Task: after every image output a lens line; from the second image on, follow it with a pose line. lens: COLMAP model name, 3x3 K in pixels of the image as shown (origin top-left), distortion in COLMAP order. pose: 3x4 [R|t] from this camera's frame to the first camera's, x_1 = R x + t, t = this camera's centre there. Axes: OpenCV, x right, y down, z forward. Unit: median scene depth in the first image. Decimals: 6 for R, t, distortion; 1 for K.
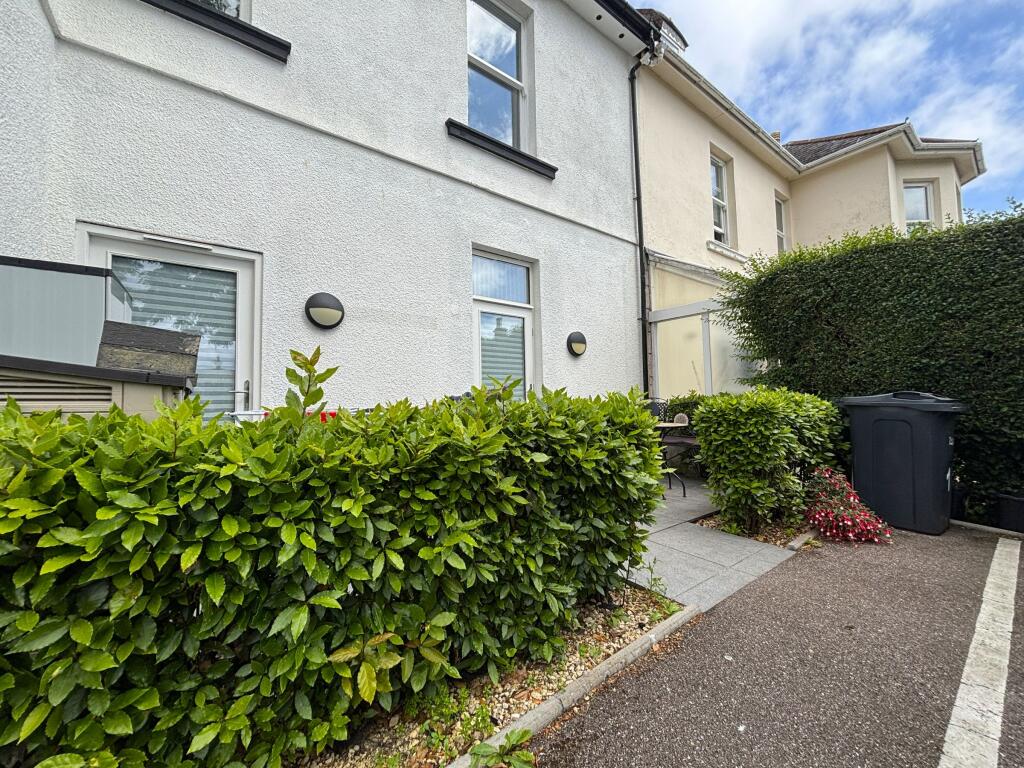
lens RADIAL K [[409.4, 0, 510.2], [0, 409.4, 386.8], [0, 0, 1]] dist [-0.001761, -0.000228]
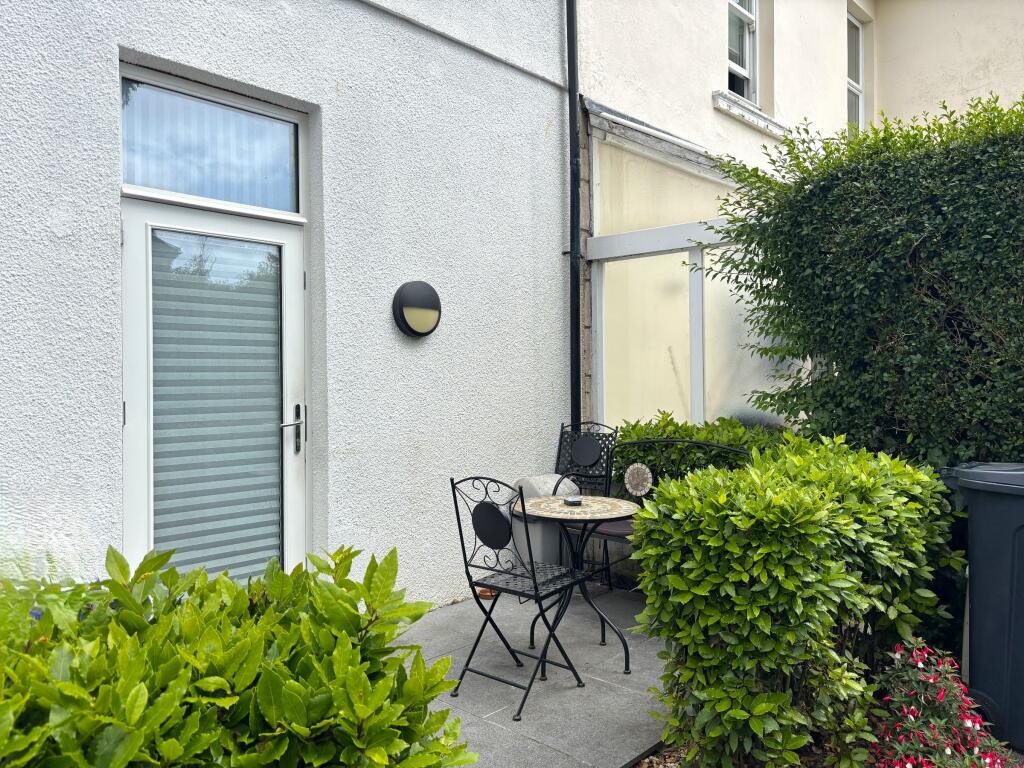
lens RADIAL K [[768.2, 0, 512.7], [0, 768.2, 378.5], [0, 0, 1]] dist [0.064337, -0.077479]
pose [[0.984202, 0.014215, 0.176479, 0.123378], [-0.021639, 0.998957, 0.040214, -0.066809], [-0.175723, -0.043397, 0.983483, 0.170170]]
